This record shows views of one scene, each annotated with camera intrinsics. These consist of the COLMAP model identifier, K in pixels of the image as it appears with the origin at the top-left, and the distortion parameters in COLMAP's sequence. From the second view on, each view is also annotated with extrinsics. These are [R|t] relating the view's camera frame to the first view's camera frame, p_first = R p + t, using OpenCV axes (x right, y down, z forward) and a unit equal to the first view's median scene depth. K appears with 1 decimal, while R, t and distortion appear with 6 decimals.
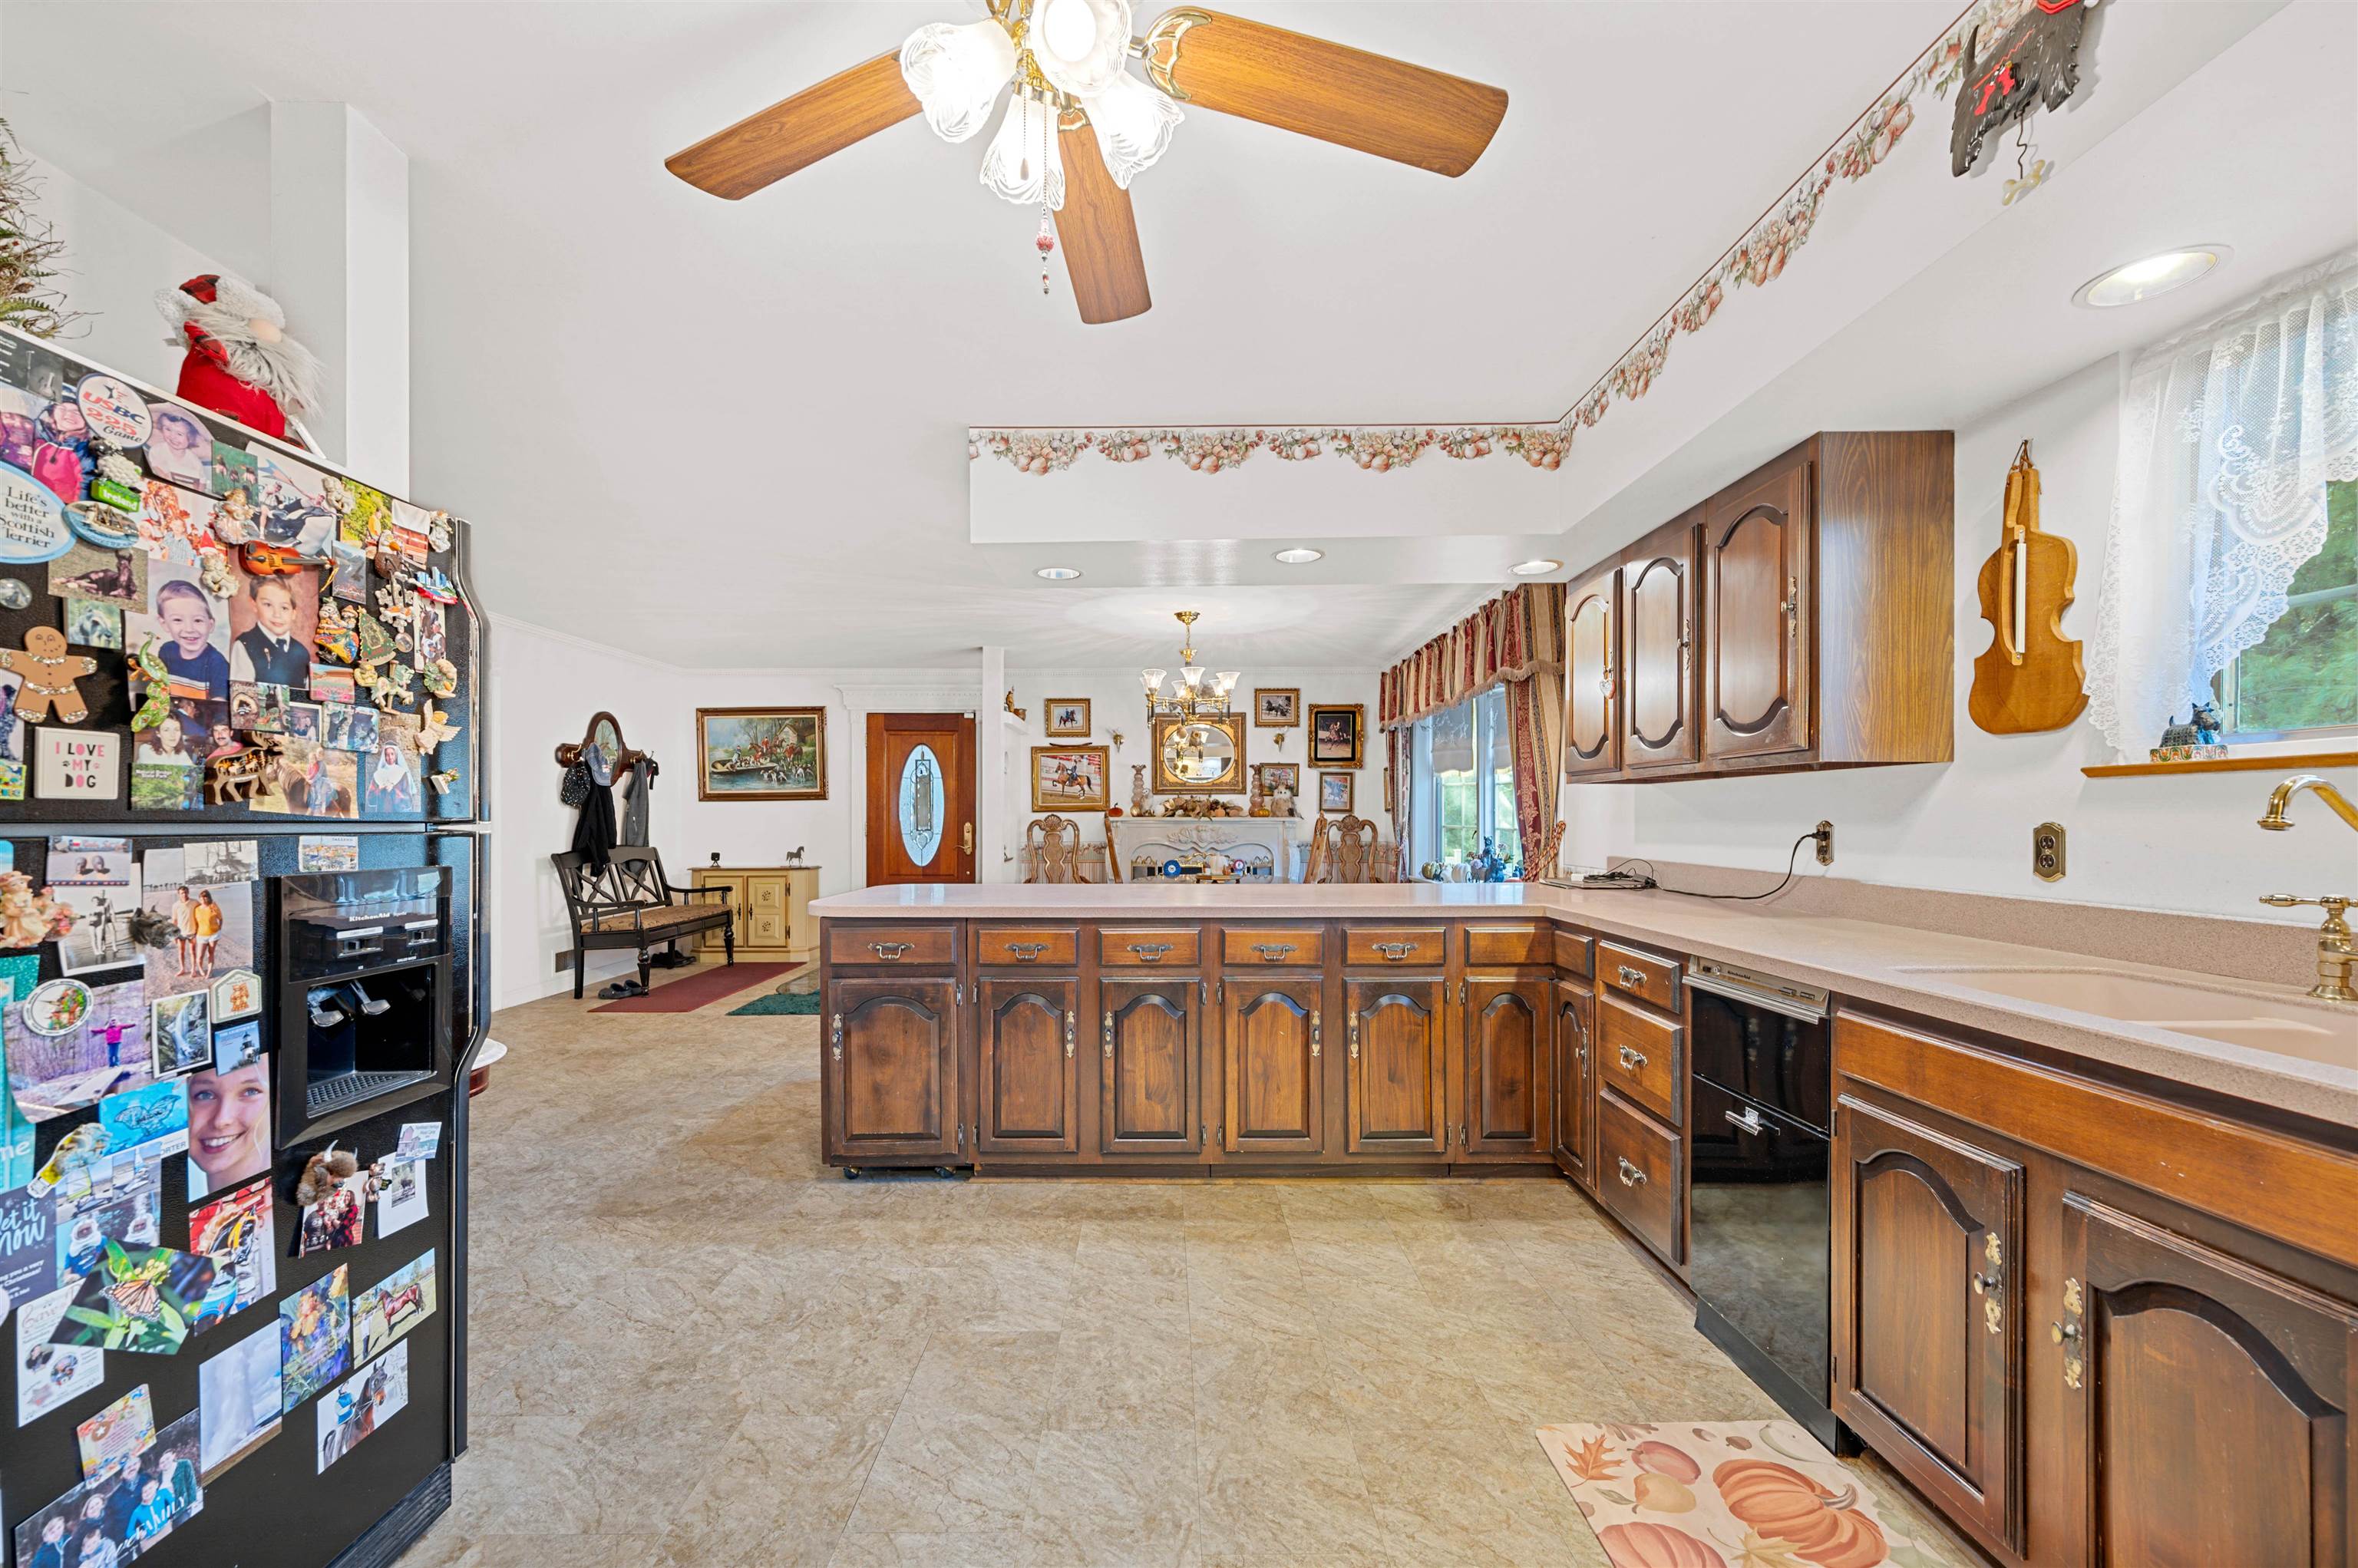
lens RADIAL K [[934.1, 0, 1171.7], [0, 934.1, 811.6], [0, 0, 1]] dist [-0.003195, 0.000971]
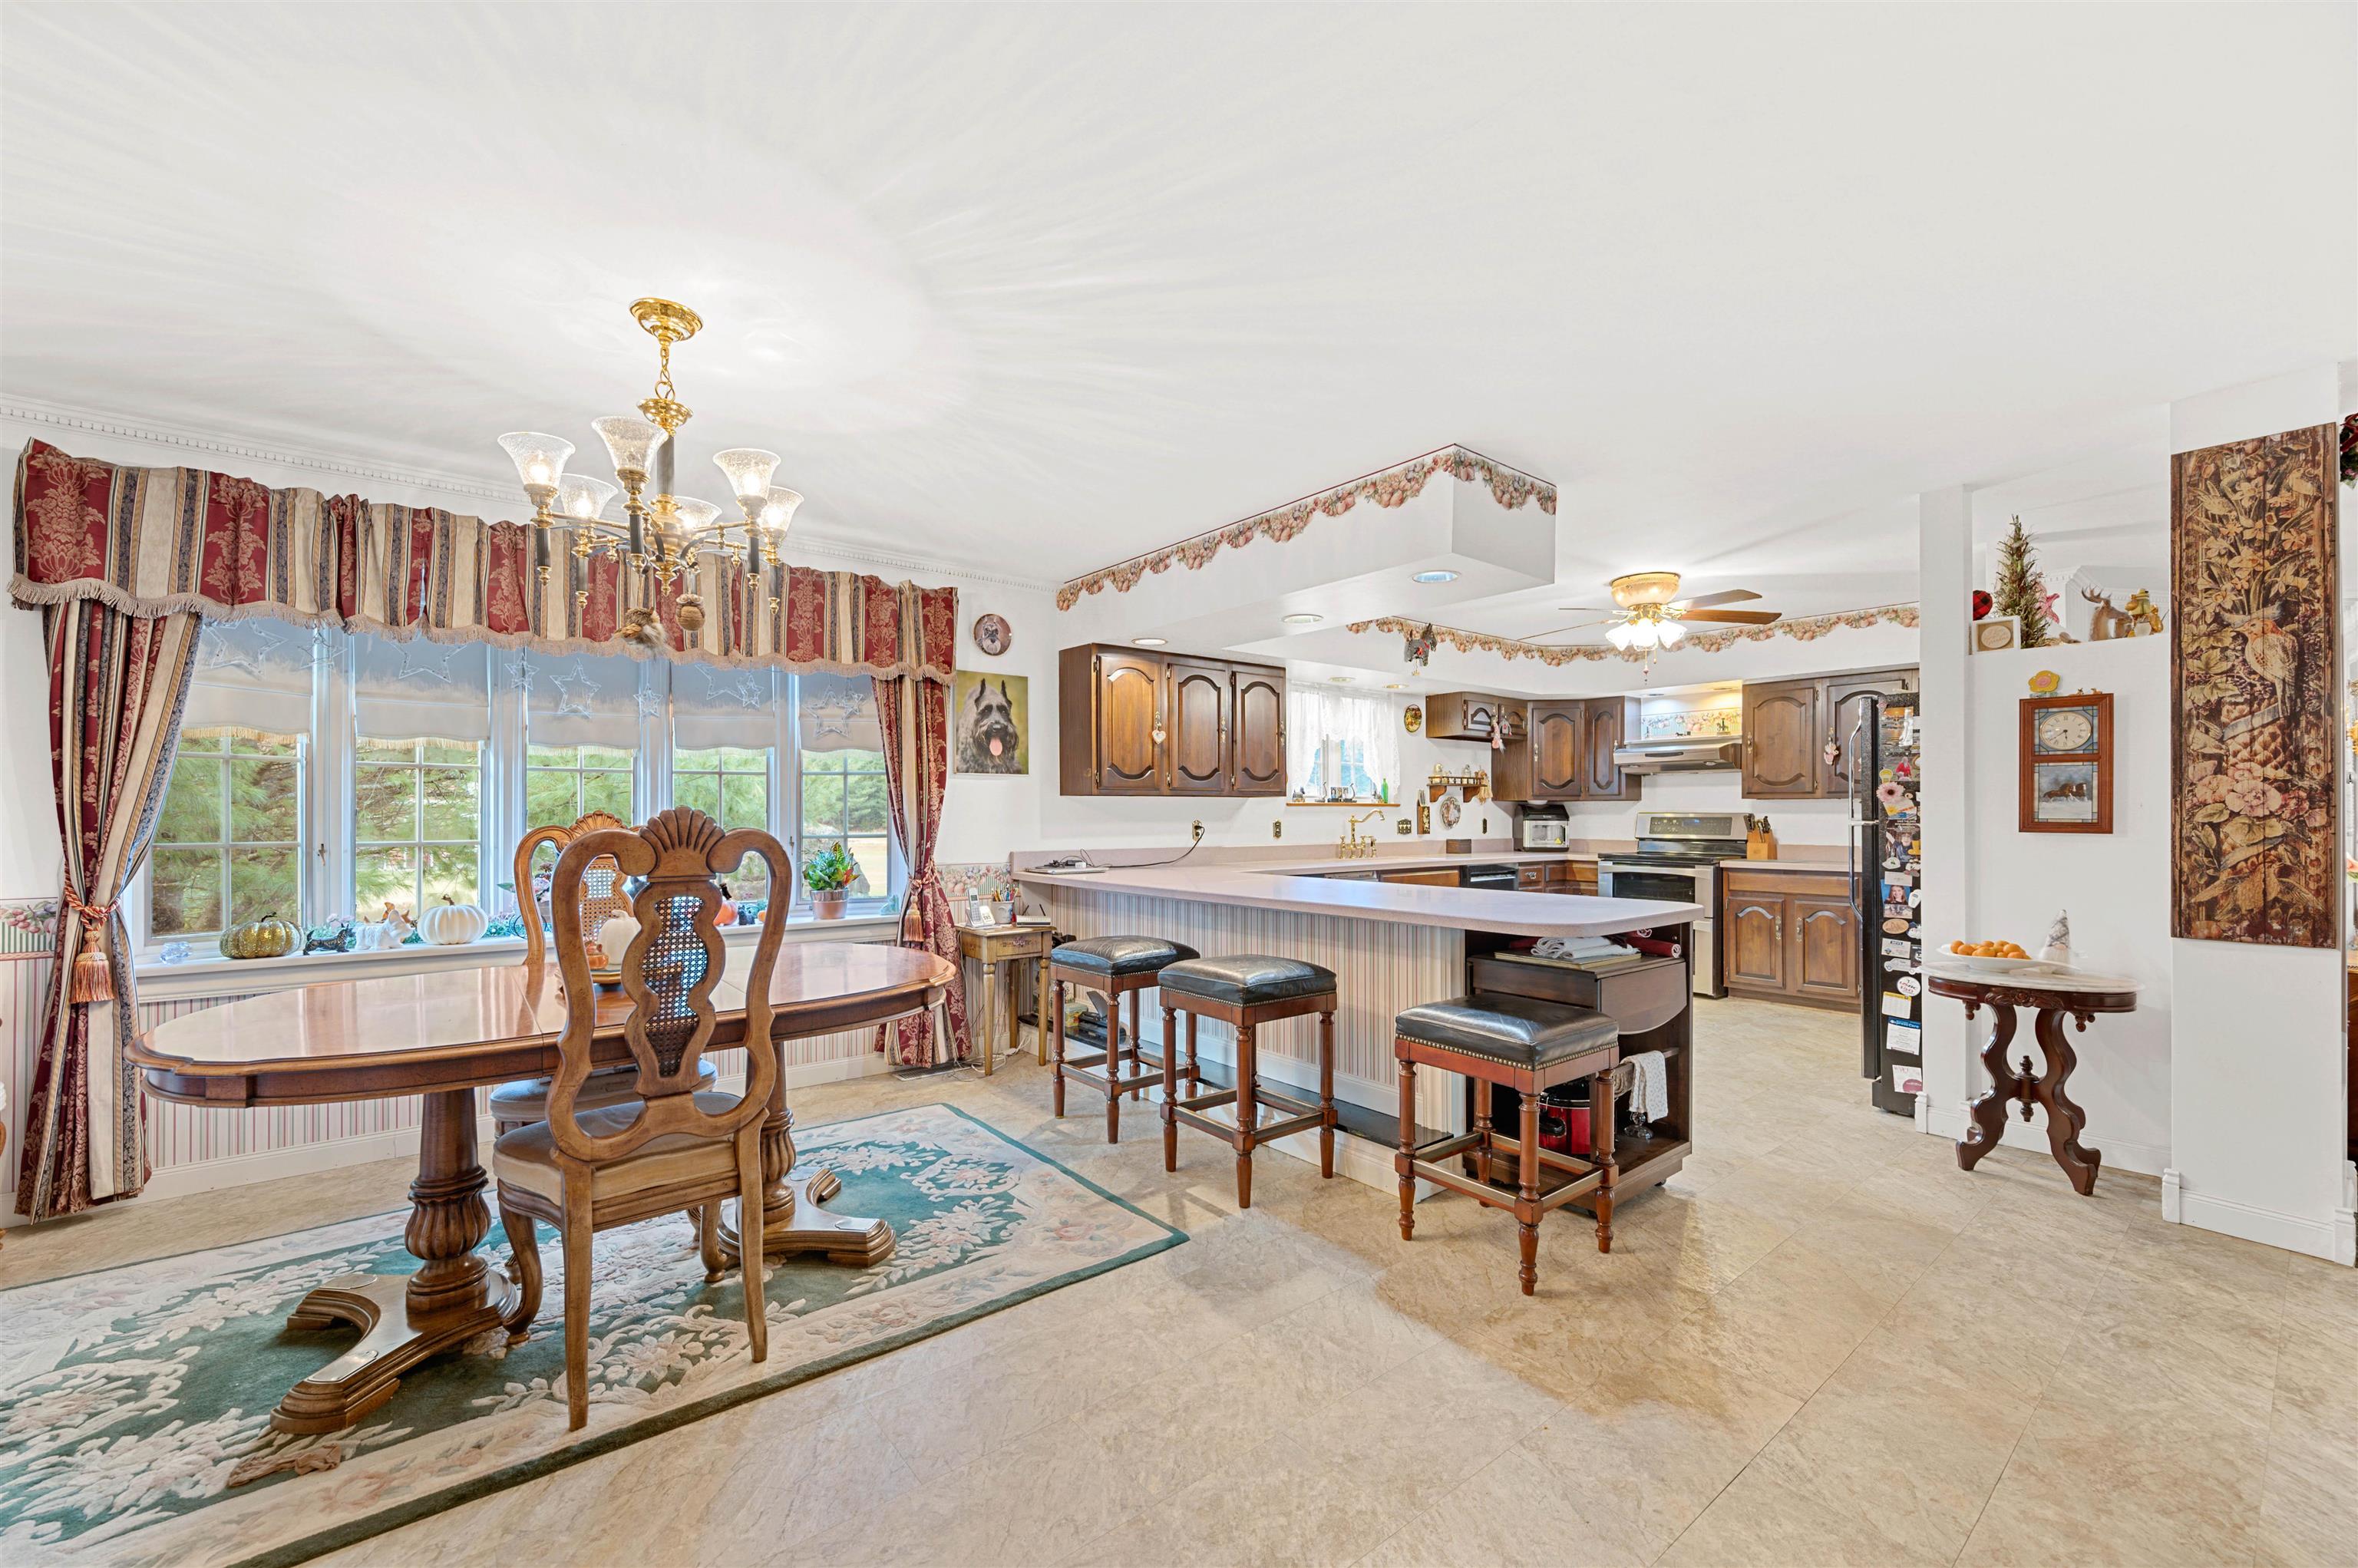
lens RADIAL K [[934.1, 0, 1167.7], [0, 934.1, 810.3], [0, 0, 1]] dist [-0.003195, 0.000971]
pose [[-0.614828, 0.006819, 0.788632, -0.380358], [-0.000757, 0.999957, -0.009236, 0.002747], [-0.788661, -0.006275, -0.614796, 0.955432]]
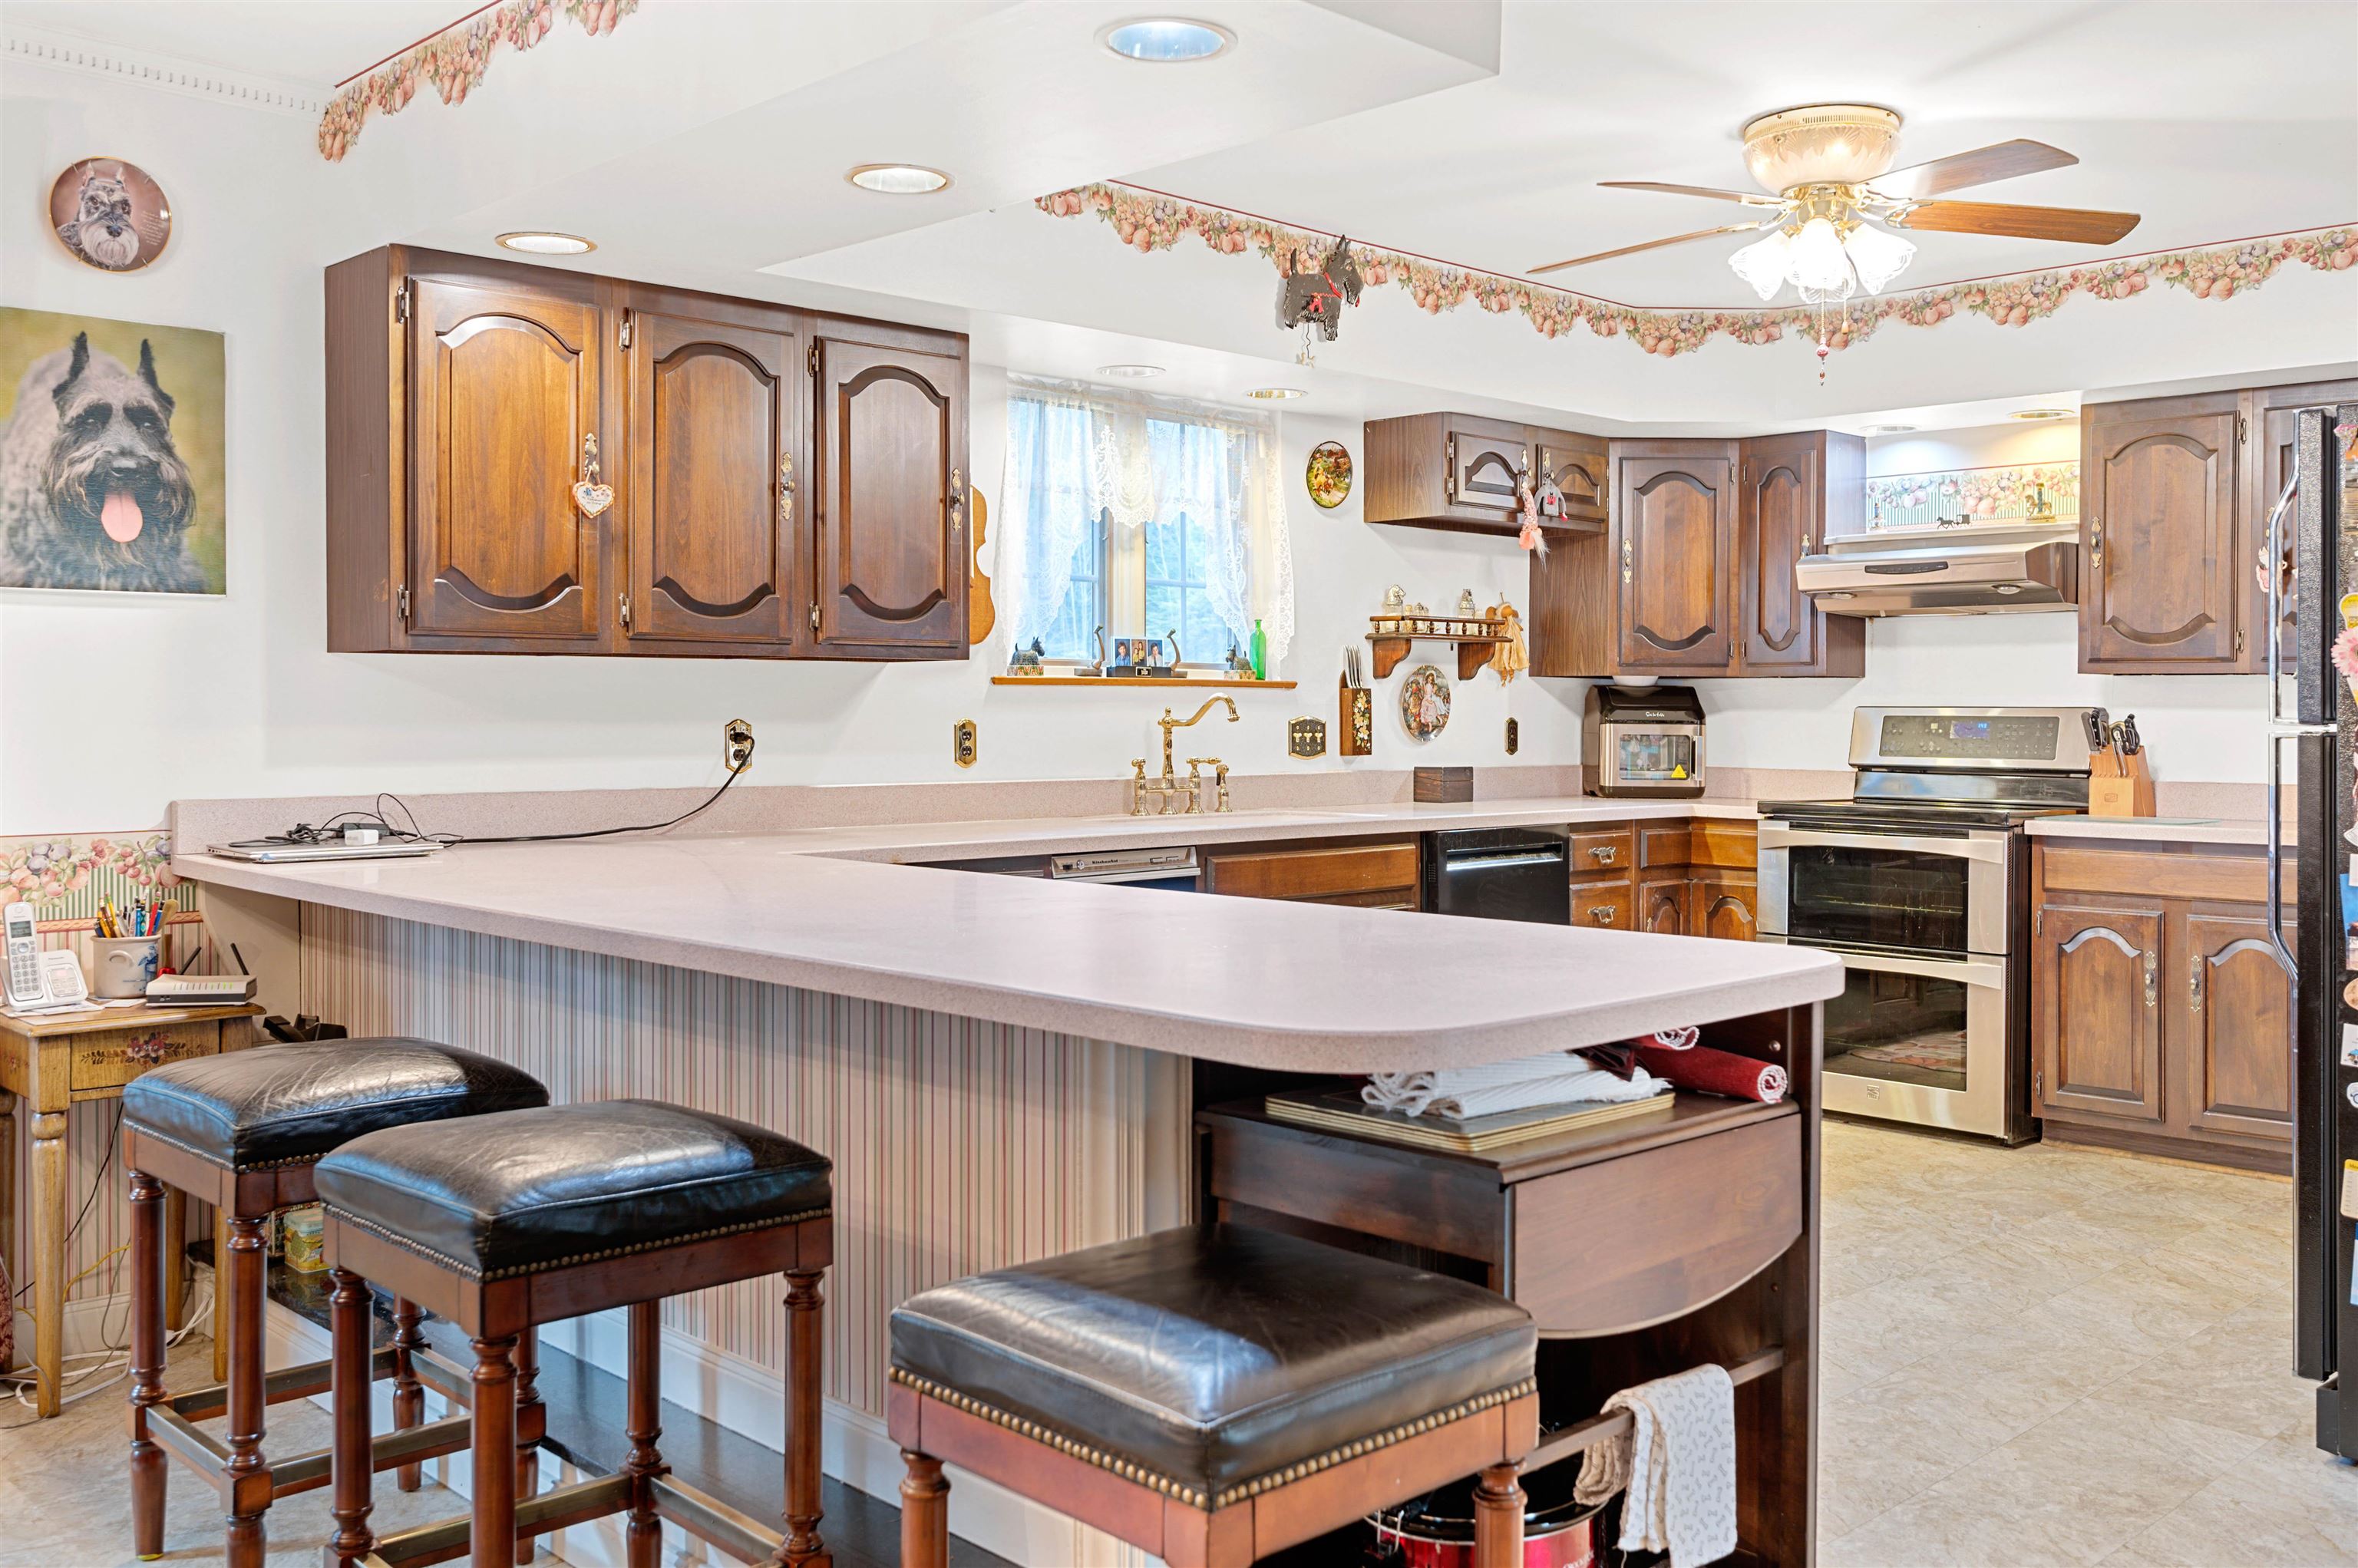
lens RADIAL K [[2046.0, 0, 1175.8], [0, 2046.0, 715.7], [0, 0, 1]] dist [-0.010585, 0.008253]
pose [[-0.690707, -0.001621, 0.723133, -0.359460], [-0.004239, 0.999989, -0.001807, 0.003329], [-0.723122, -0.004314, -0.690707, 0.799277]]
